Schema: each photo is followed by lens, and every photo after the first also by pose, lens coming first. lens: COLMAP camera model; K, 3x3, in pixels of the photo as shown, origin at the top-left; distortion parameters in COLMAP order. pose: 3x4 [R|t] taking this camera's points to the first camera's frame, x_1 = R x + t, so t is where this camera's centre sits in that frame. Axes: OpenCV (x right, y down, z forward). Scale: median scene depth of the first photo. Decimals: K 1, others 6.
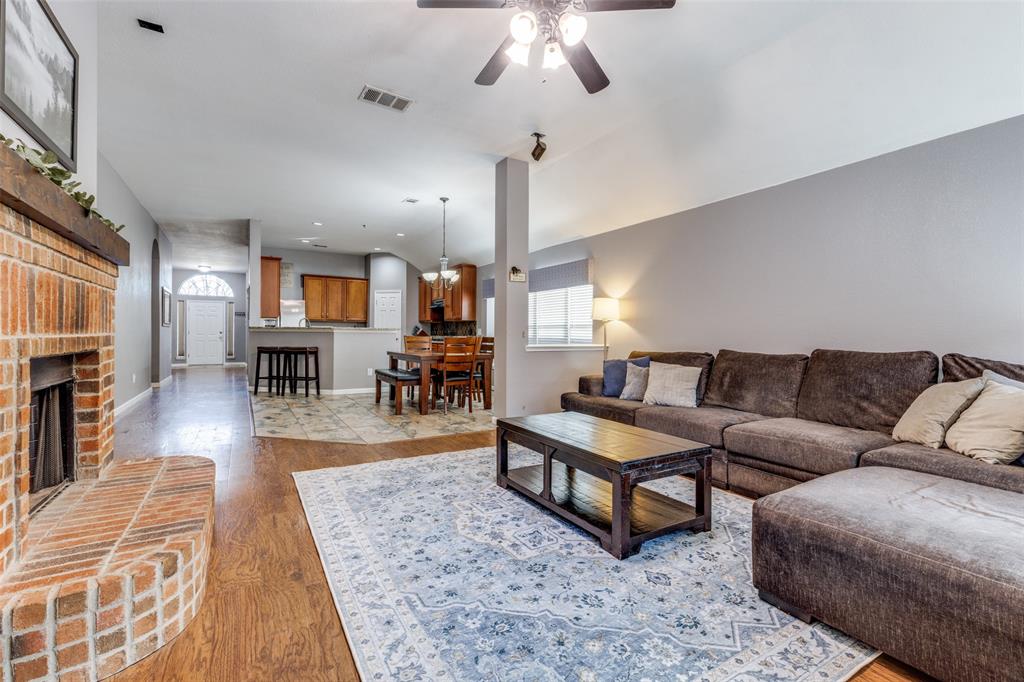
lens RADIAL K [[449.5, 0, 509.9], [0, 449.5, 337.4], [0, 0, 1]] dist [-0.000898, -0.000061]
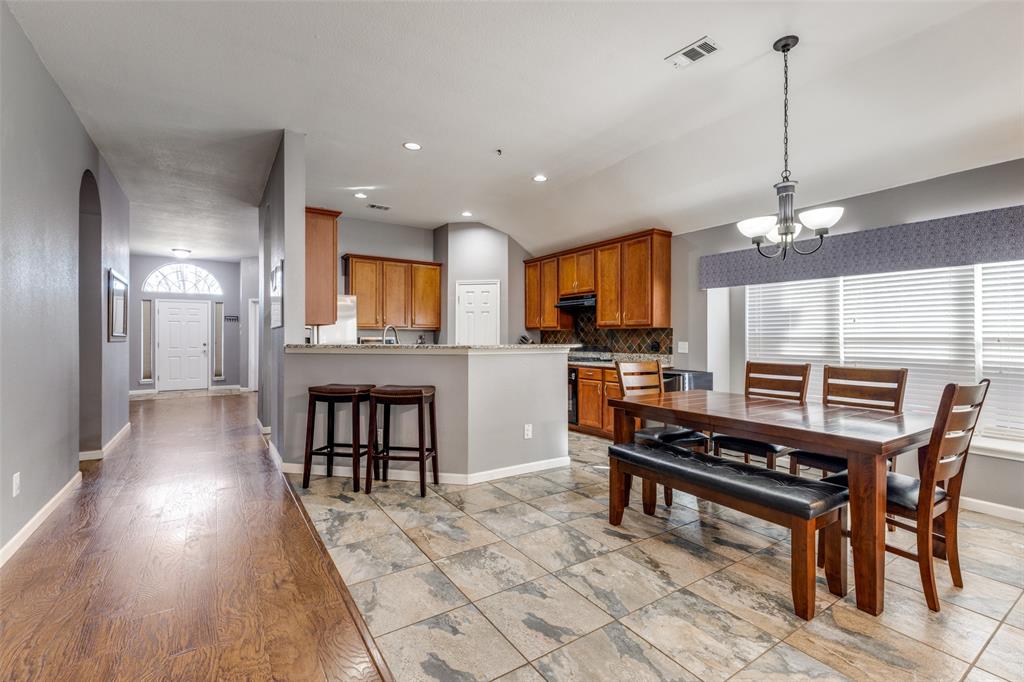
lens RADIAL K [[449.5, 0, 509.9], [0, 449.5, 337.4], [0, 0, 1]] dist [-0.000898, -0.000061]
pose [[0.998920, -0.009139, 0.045547, -0.255179], [0.009325, 0.999949, -0.003884, -0.019805], [-0.045509, 0.004304, 0.998955, 0.353460]]
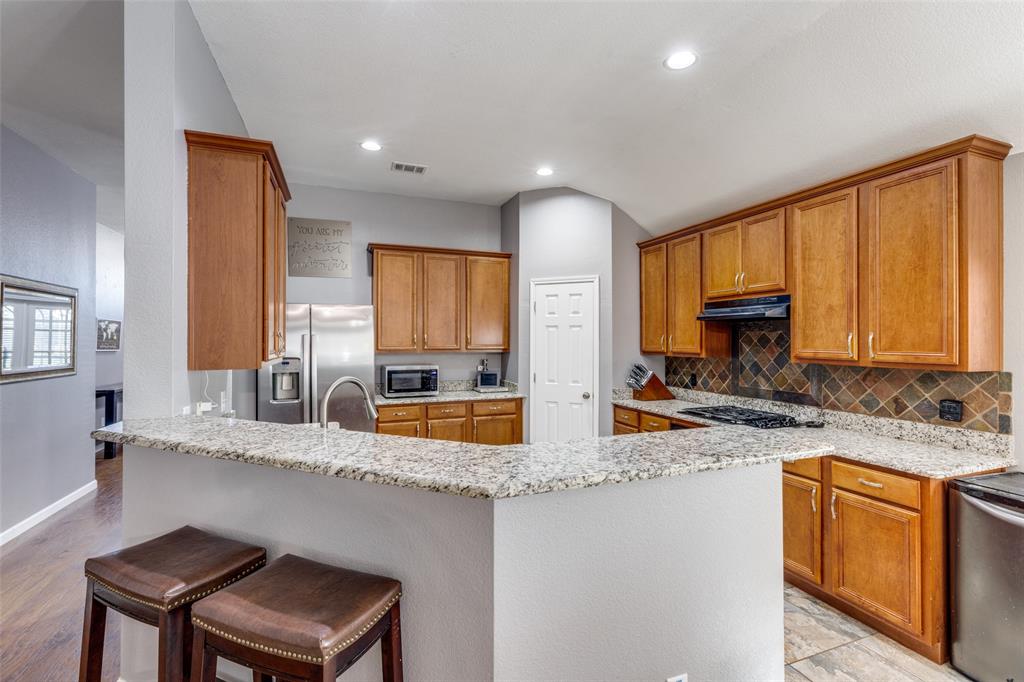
lens RADIAL K [[449.5, 0, 509.9], [0, 449.5, 337.4], [0, 0, 1]] dist [-0.000898, -0.000061]
pose [[0.984425, -0.010487, -0.175491, -0.247775], [0.009269, 0.999927, -0.007755, -0.046149], [0.175559, 0.006008, 0.984451, 0.582983]]
